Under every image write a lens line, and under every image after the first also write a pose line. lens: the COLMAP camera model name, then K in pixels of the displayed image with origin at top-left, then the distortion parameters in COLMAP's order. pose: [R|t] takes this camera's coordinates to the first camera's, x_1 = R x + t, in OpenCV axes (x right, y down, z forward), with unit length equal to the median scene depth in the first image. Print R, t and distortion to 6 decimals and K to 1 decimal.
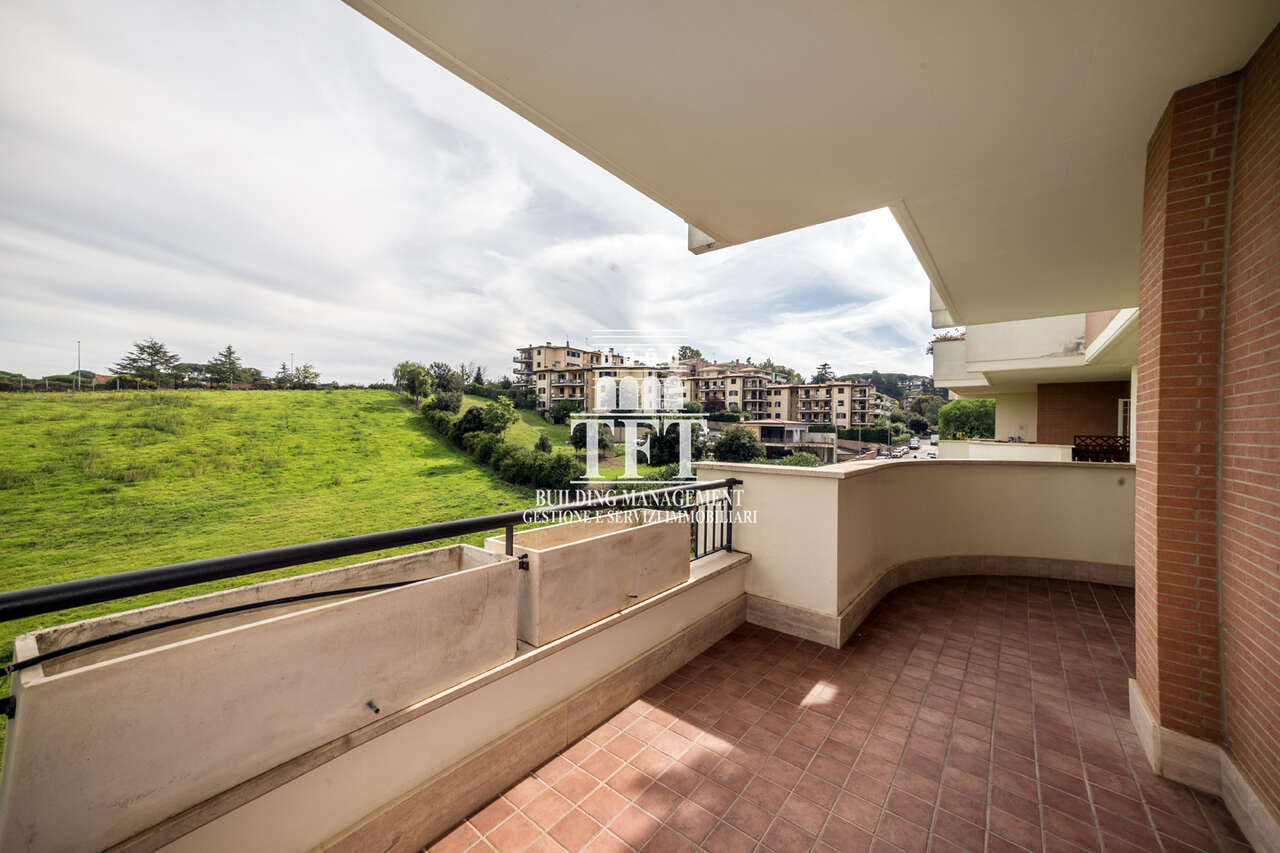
lens RADIAL K [[486.7, 0, 630.7], [0, 486.7, 430.6], [0, 0, 1]] dist [0.007541, 0.000638]
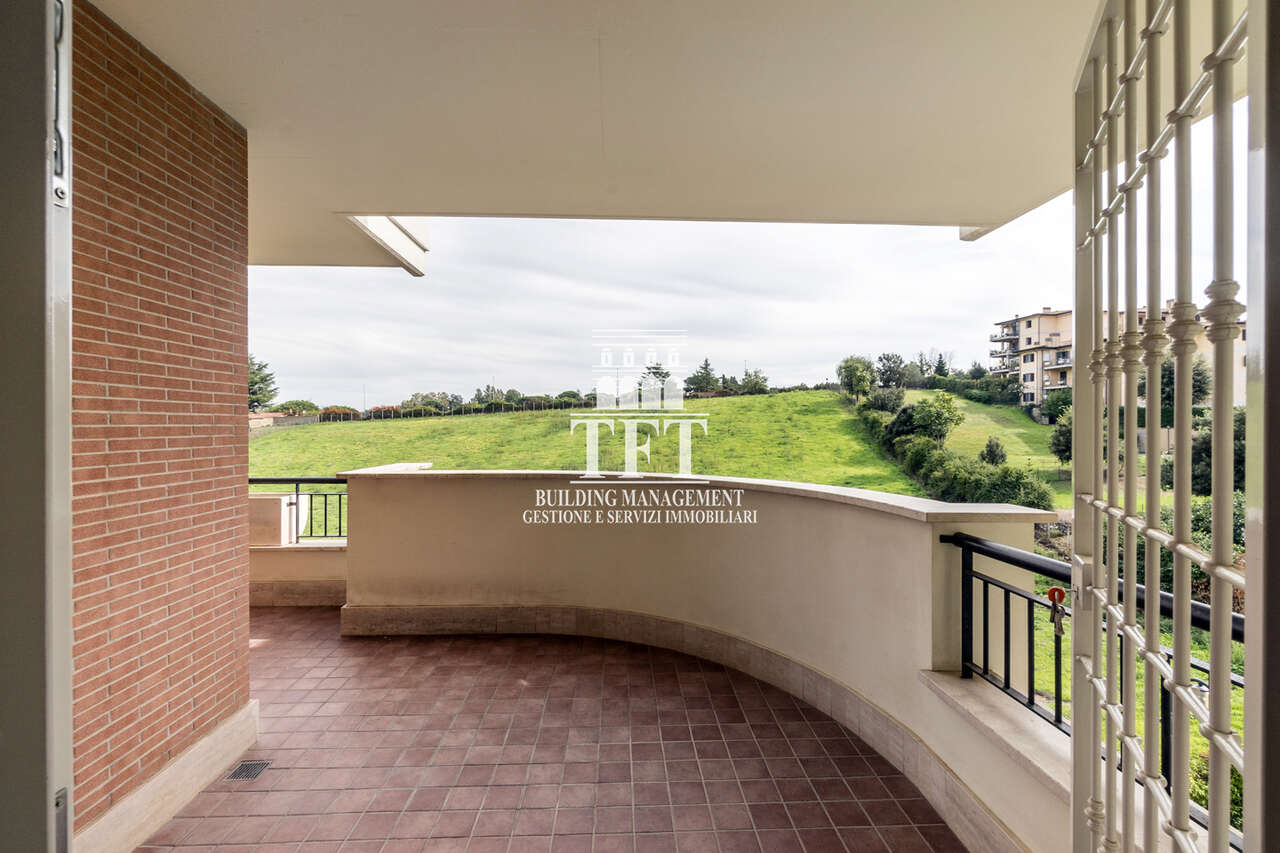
lens RADIAL K [[573.7, 0, 642.2], [0, 573.7, 426.1], [0, 0, 1]] dist [-0.000241, -0.001445]
pose [[0.650955, -0.011957, -0.759022, 1.542751], [0.001232, 0.999891, -0.014695, 0.002121], [0.759116, 0.008630, 0.650899, 0.569428]]
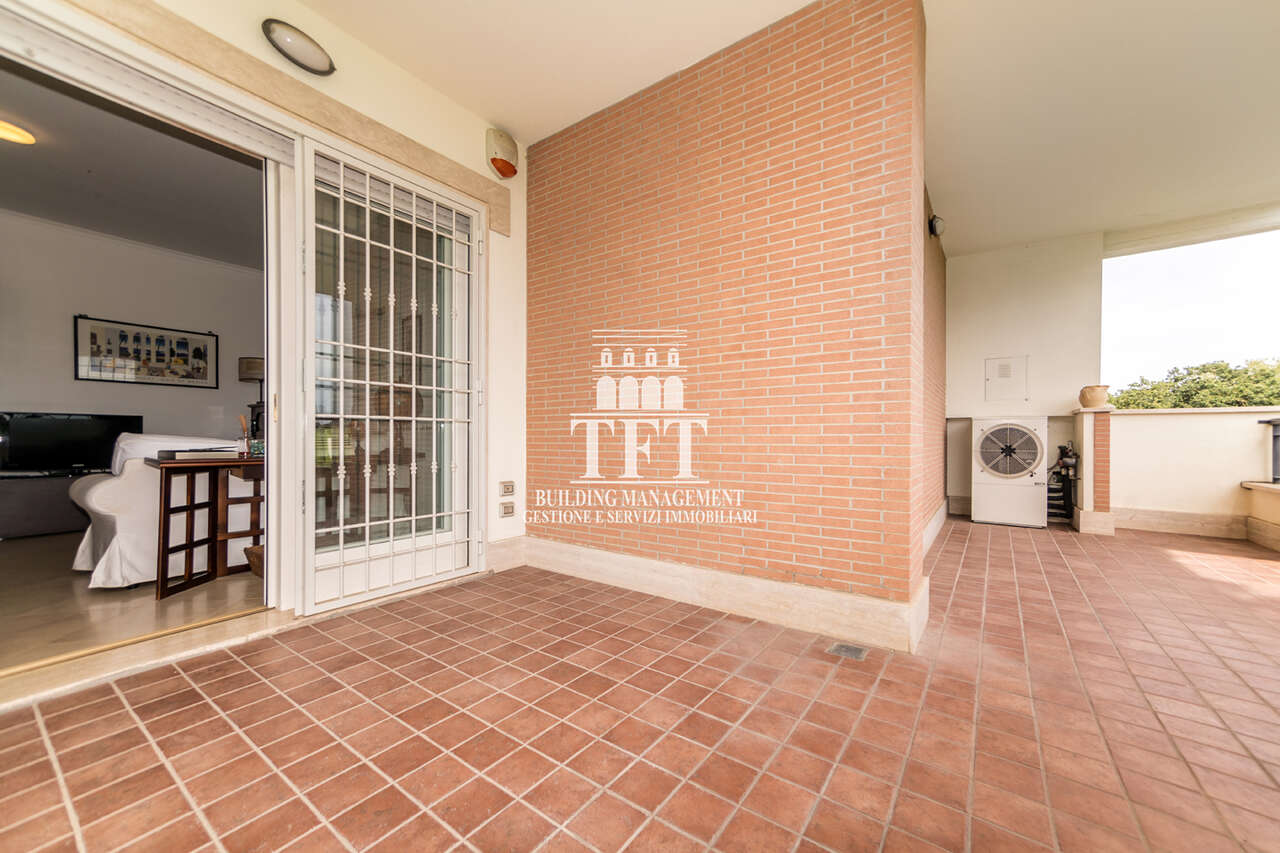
lens RADIAL K [[486.7, 0, 648.1], [0, 486.7, 439.1], [0, 0, 1]] dist [0.007541, 0.000638]
pose [[-0.998379, -0.022870, -0.052116, 0.995904], [-0.023256, 0.999706, 0.006821, 0.156777], [0.051944, 0.008022, -0.998618, 1.180744]]
